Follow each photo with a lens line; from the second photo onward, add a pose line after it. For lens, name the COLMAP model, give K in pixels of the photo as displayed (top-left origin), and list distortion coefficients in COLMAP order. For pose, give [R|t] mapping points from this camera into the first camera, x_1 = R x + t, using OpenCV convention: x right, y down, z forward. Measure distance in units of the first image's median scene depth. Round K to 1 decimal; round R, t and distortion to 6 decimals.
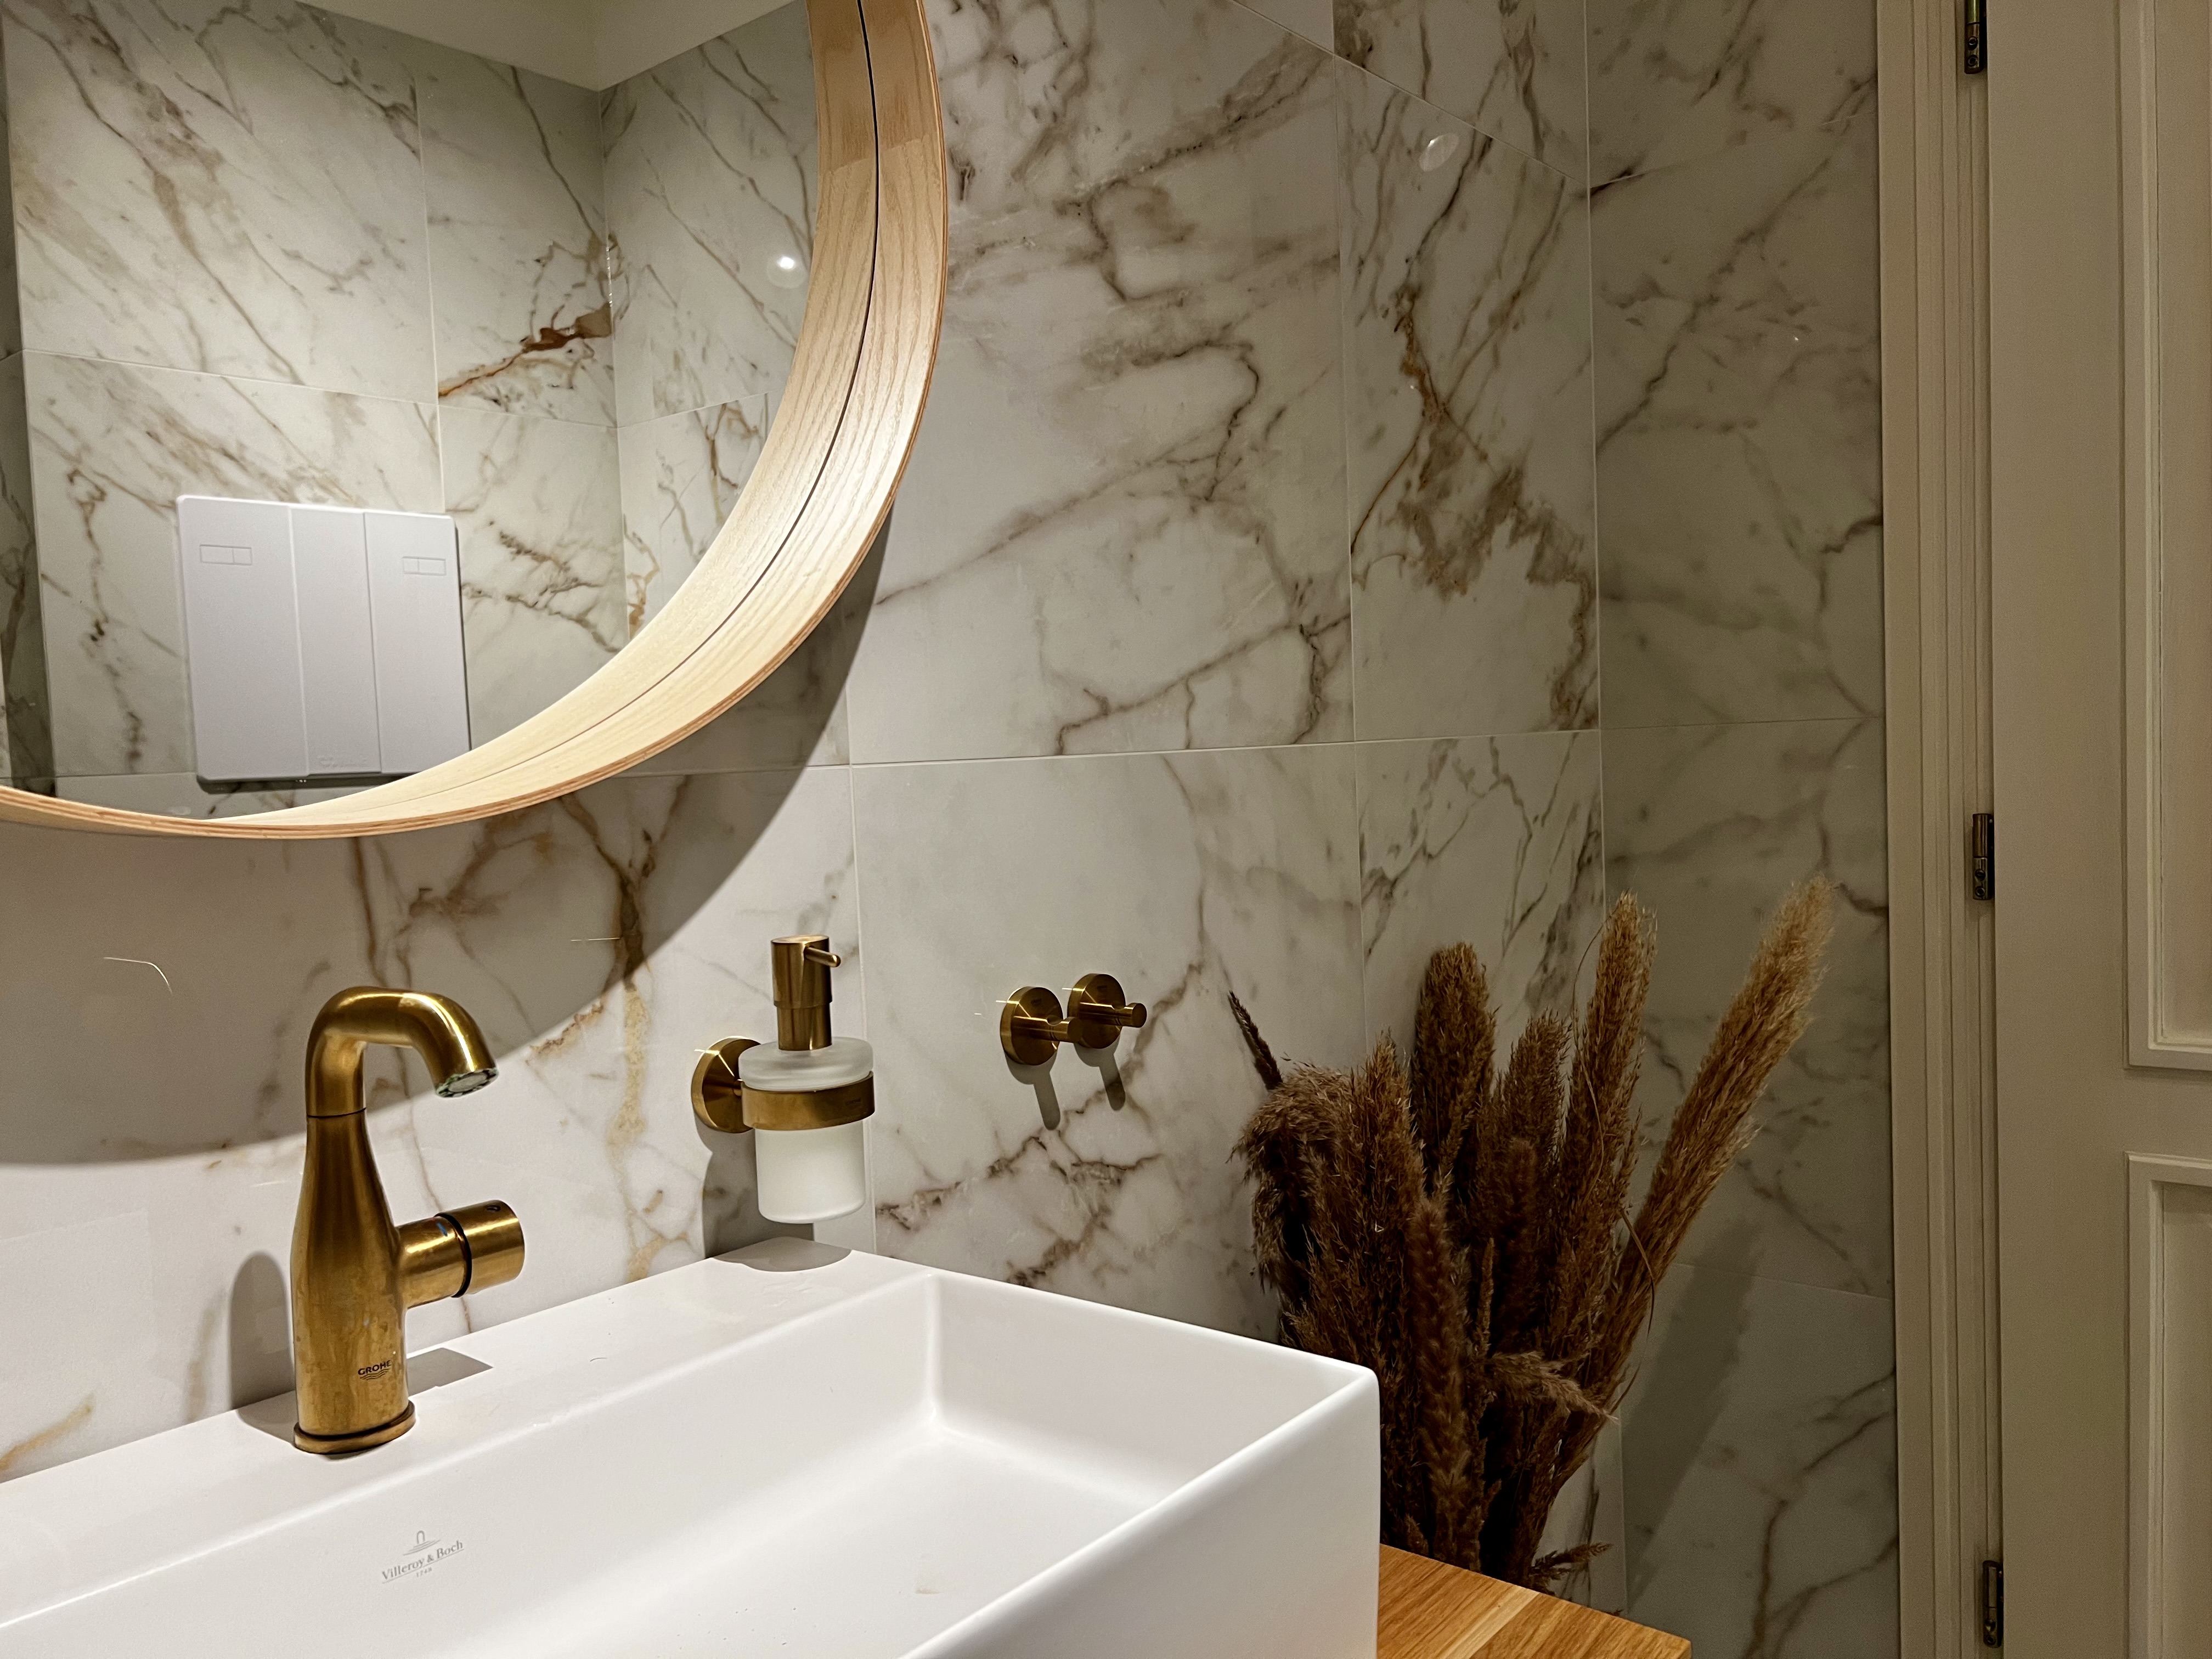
lens RADIAL K [[1657.4, 0, 1102.0], [0, 1657.4, 850.3], [0, 0, 1]] dist [0.063043, -0.074916]
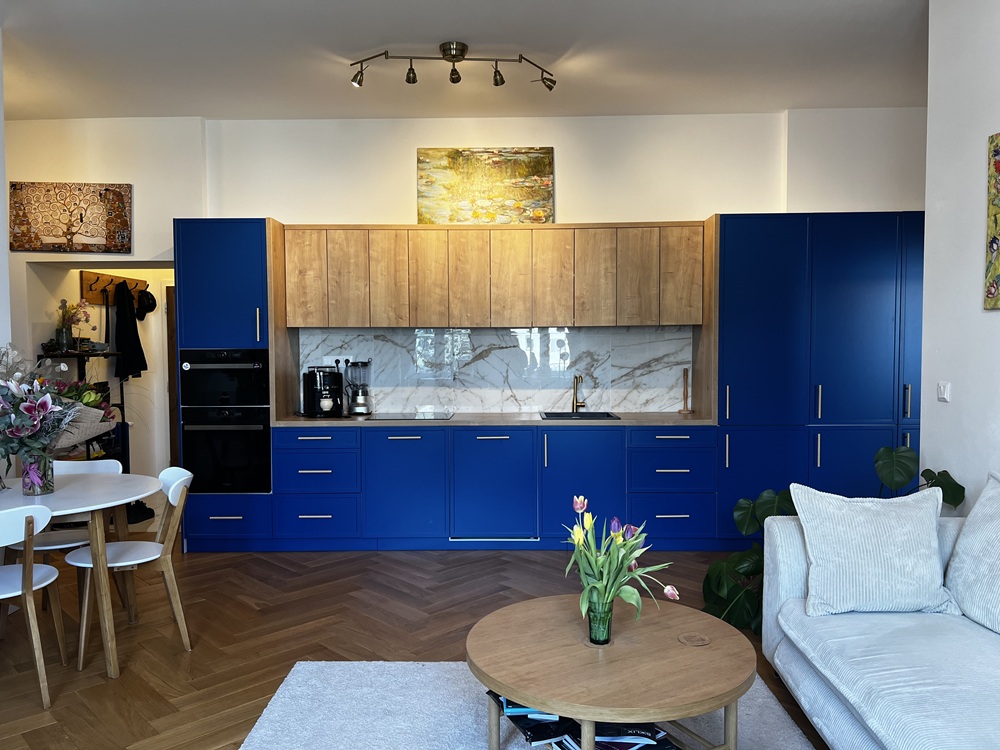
lens RADIAL K [[749.3, 0, 502.8], [0, 749.3, 382.3], [0, 0, 1]] dist [0.063043, -0.074916]
pose [[-0.664550, -0.004478, -0.747230, 3.354772], [0.070956, -0.995842, -0.057137, -0.138056], [-0.743867, -0.090991, 0.662104, -1.124771]]
